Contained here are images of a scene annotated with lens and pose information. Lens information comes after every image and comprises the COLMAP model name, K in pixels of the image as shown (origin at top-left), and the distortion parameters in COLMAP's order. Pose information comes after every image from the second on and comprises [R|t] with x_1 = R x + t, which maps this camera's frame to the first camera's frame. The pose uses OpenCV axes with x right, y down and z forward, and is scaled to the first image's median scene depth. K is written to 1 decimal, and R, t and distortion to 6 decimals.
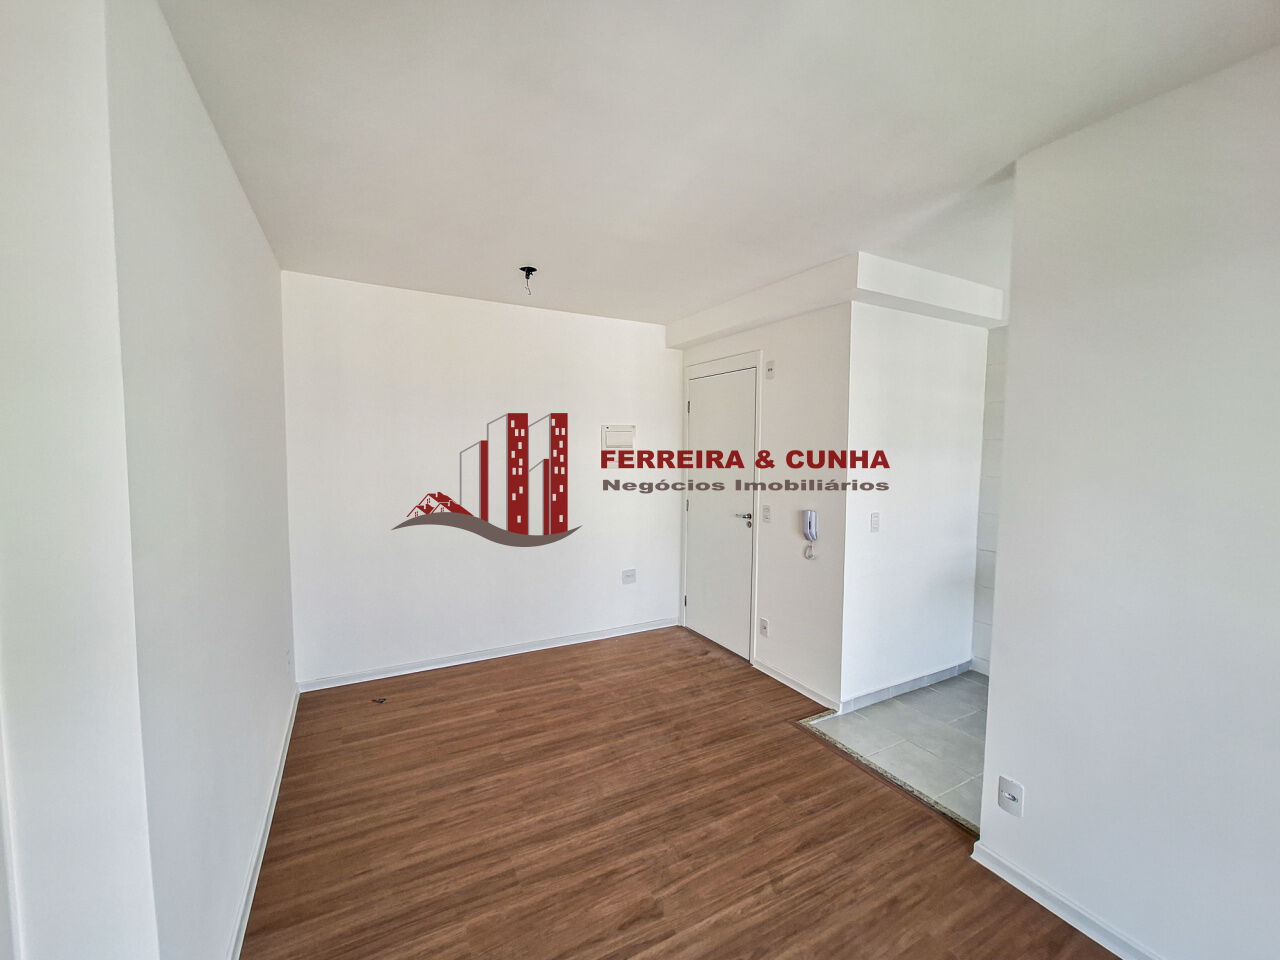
lens RADIAL K [[514.7, 0, 639.1], [0, 514.7, 482.9], [0, 0, 1]] dist [-0.001833, 0.001238]
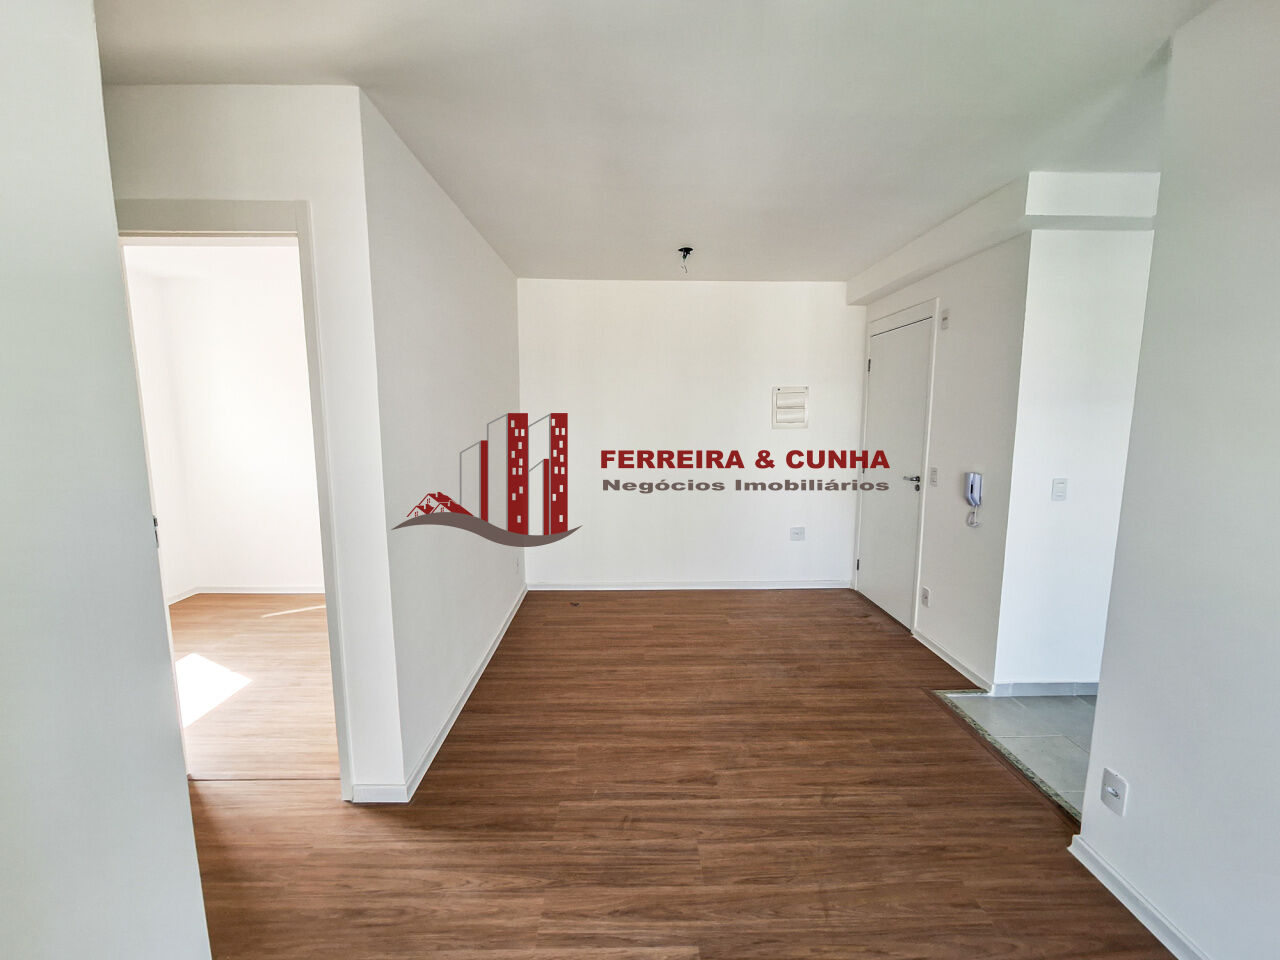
lens RADIAL K [[514.7, 0, 638.9], [0, 514.7, 480.2], [0, 0, 1]] dist [-0.001833, 0.001238]
pose [[0.890030, 0.048389, -0.453327, 0.254990], [-0.022465, 0.997798, 0.062400, 0.026758], [0.455348, -0.045354, 0.889158, -0.090725]]
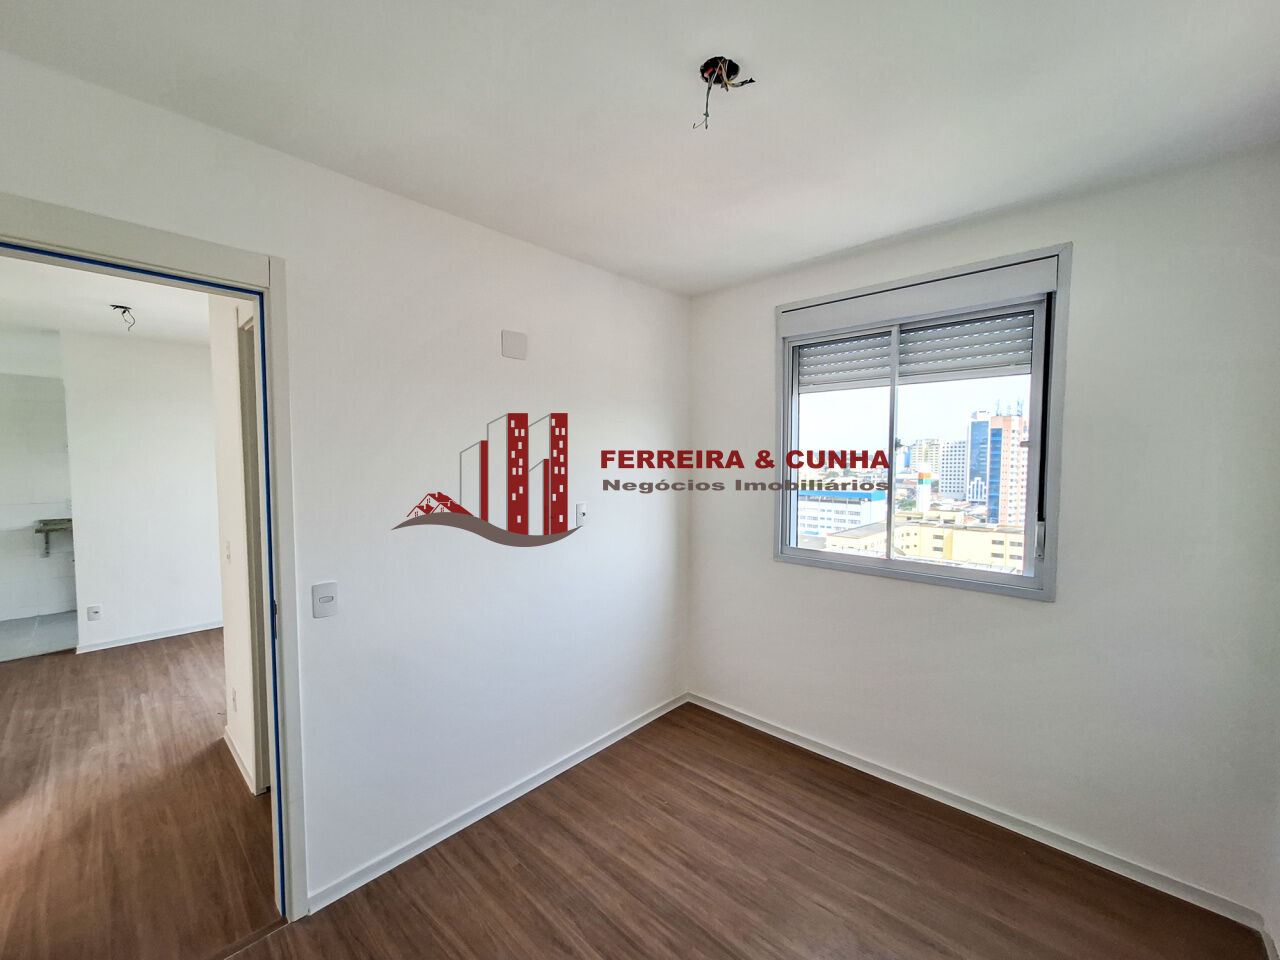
lens RADIAL K [[514.7, 0, 618.4], [0, 514.7, 474.0], [0, 0, 1]] dist [-0.001833, 0.001238]
pose [[-0.303578, -0.036335, 0.952113, -1.450106], [0.062355, 0.996373, 0.057906, 0.007438], [-0.950764, 0.076948, -0.300212, -0.385732]]
